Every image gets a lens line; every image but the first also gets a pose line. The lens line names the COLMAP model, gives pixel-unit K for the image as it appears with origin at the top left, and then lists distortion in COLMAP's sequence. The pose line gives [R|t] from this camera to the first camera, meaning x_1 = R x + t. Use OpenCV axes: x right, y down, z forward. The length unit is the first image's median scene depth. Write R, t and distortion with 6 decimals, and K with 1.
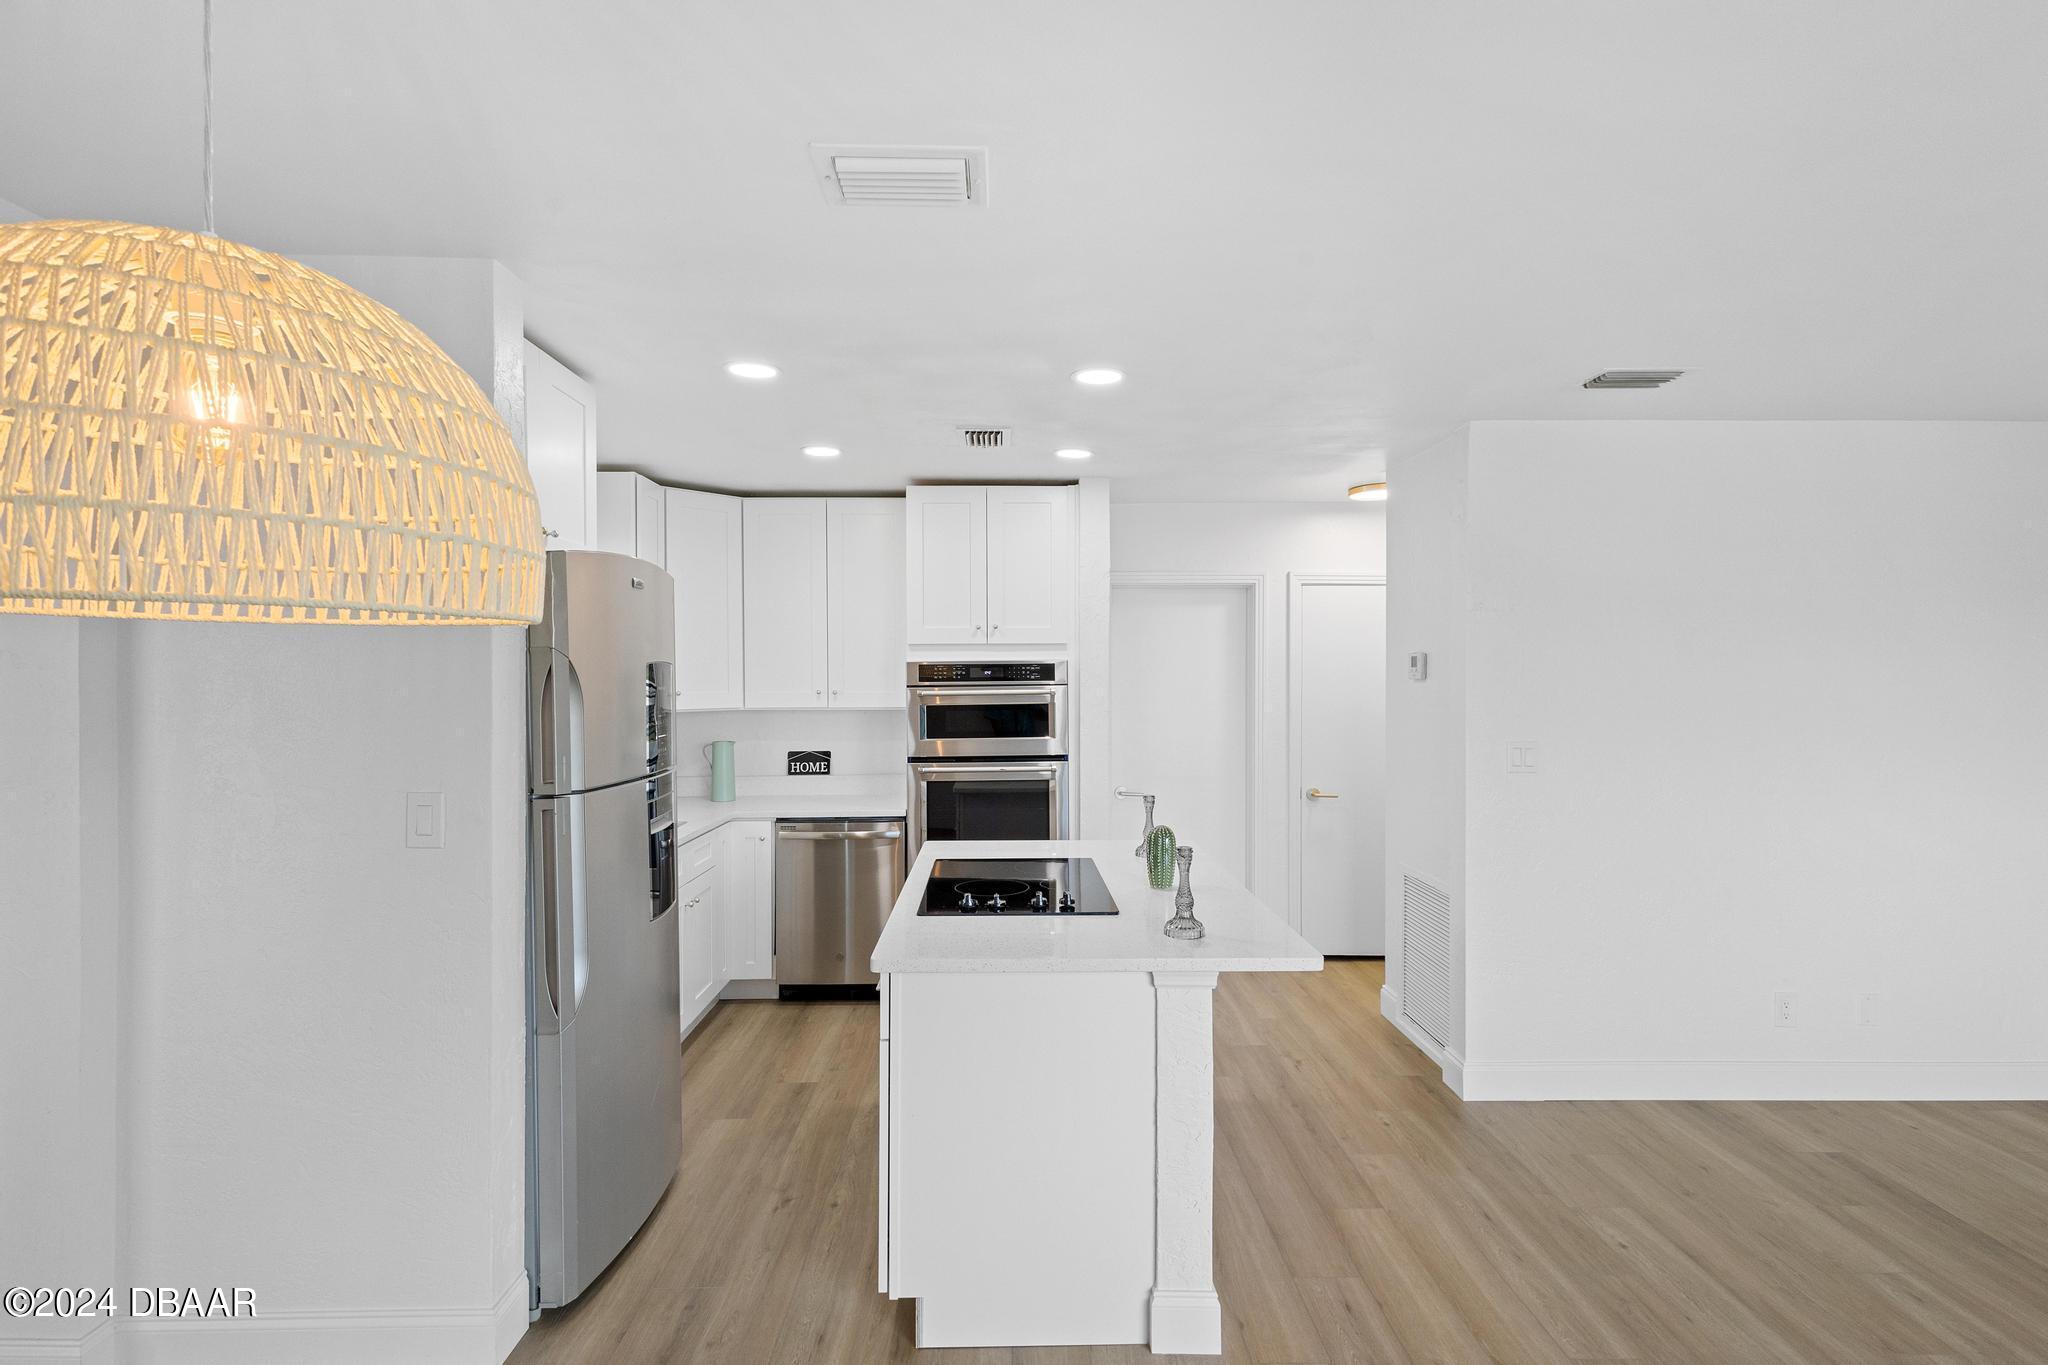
lens RADIAL K [[964.8, 0, 1024.0], [0, 964.8, 682.5], [0, 0, 1]] dist [0.021028, -0.007742]
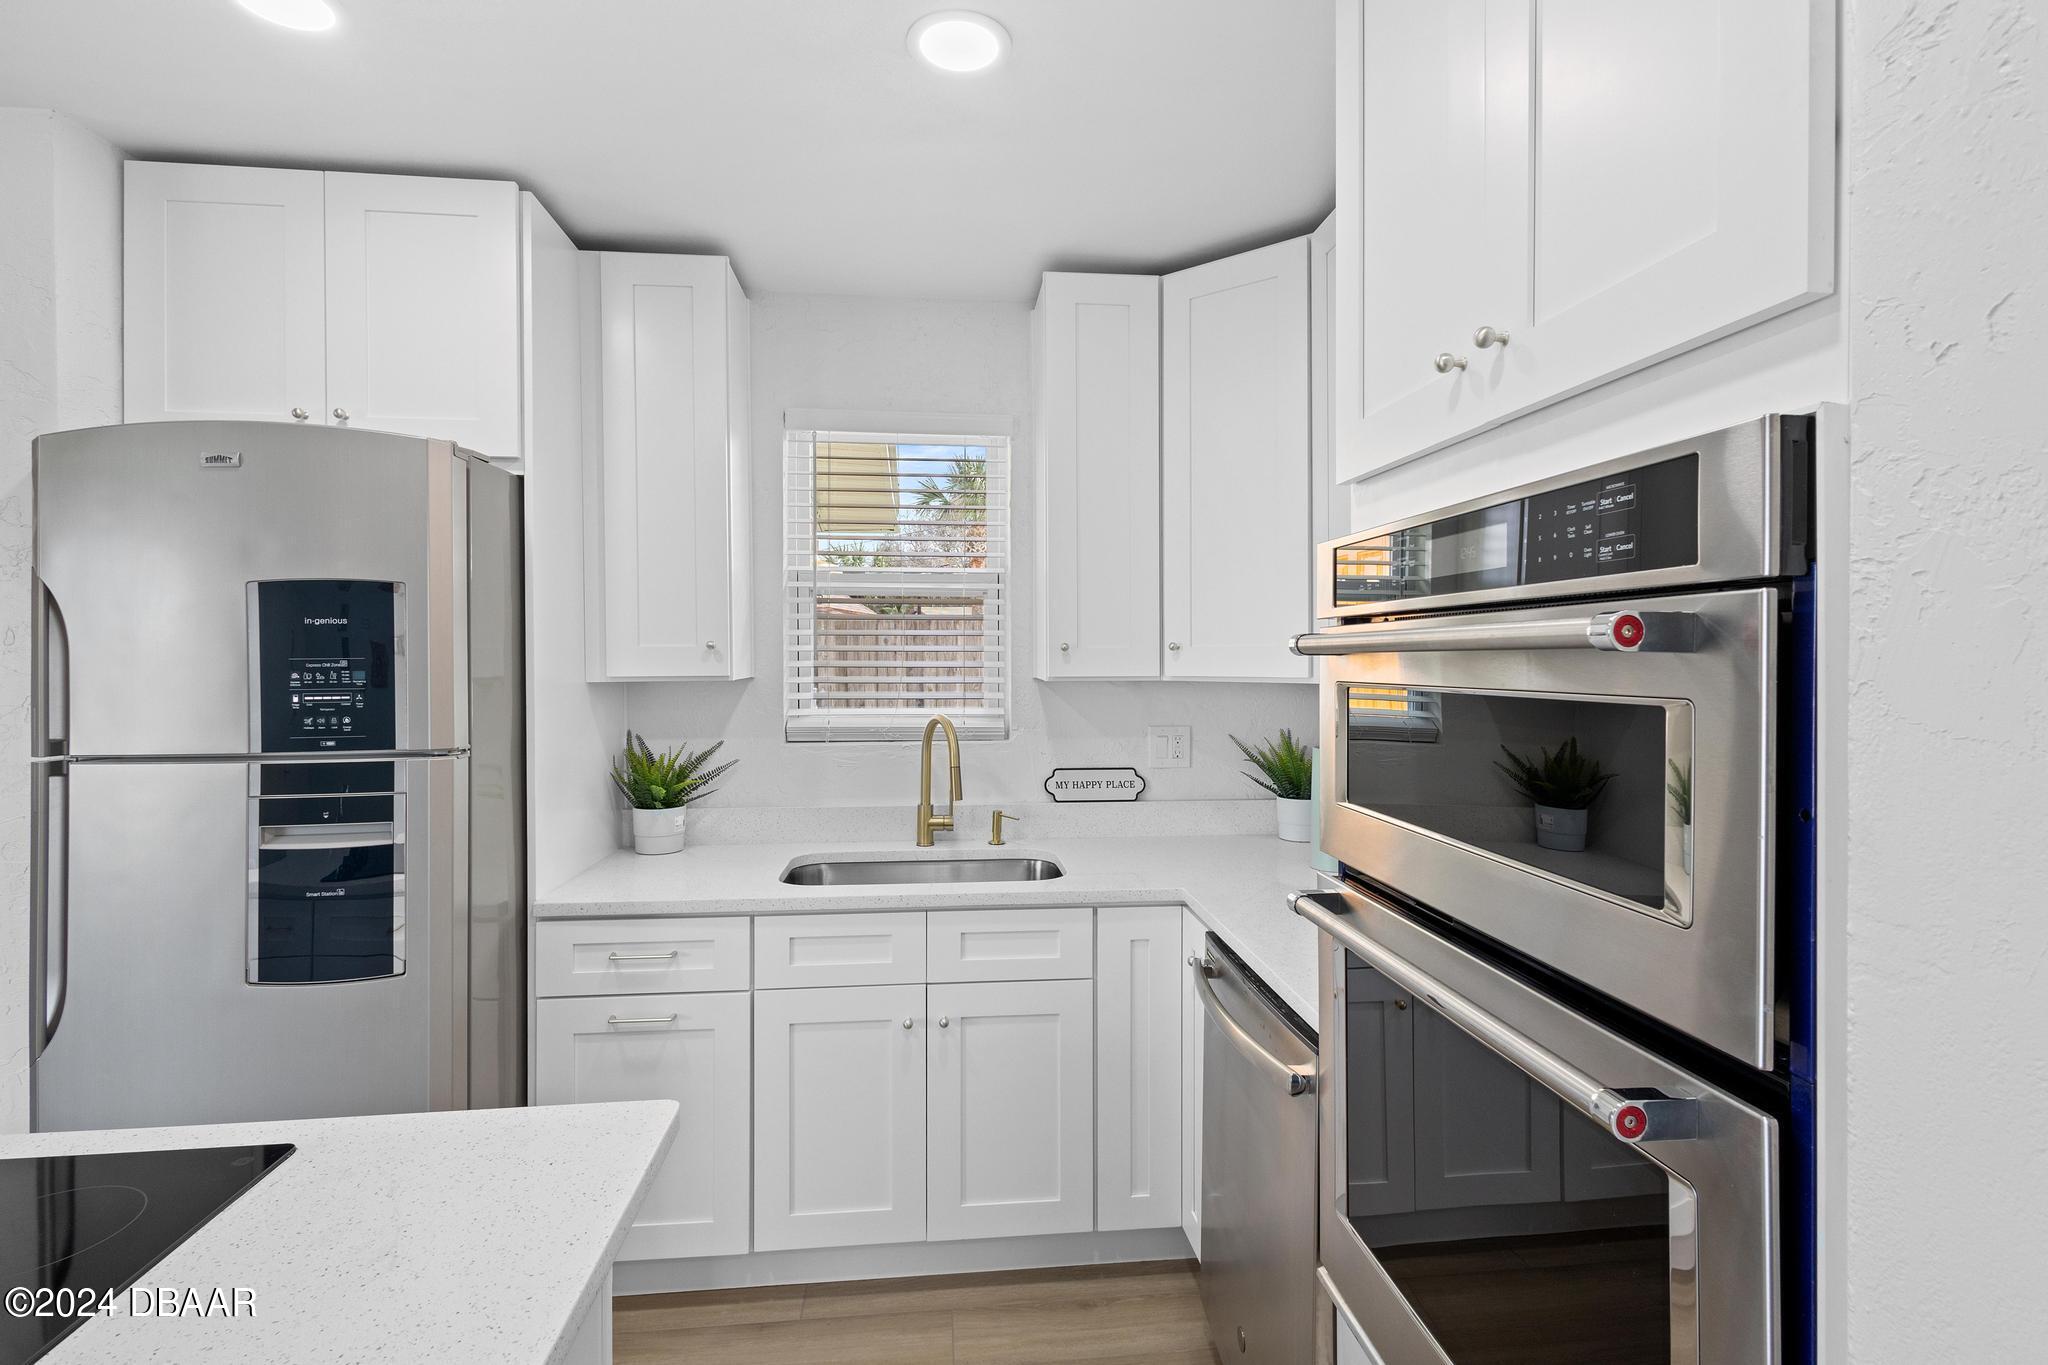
lens RADIAL K [[961.6, 0, 1028.4], [0, 961.6, 656.3], [0, 0, 1]] dist [0.004437, 0.000489]
pose [[0.083864, 0.008253, -0.996443, 0.220882], [-0.007659, 0.999942, 0.007638, 0.016478], [0.996448, 0.006991, 0.083922, 1.096940]]
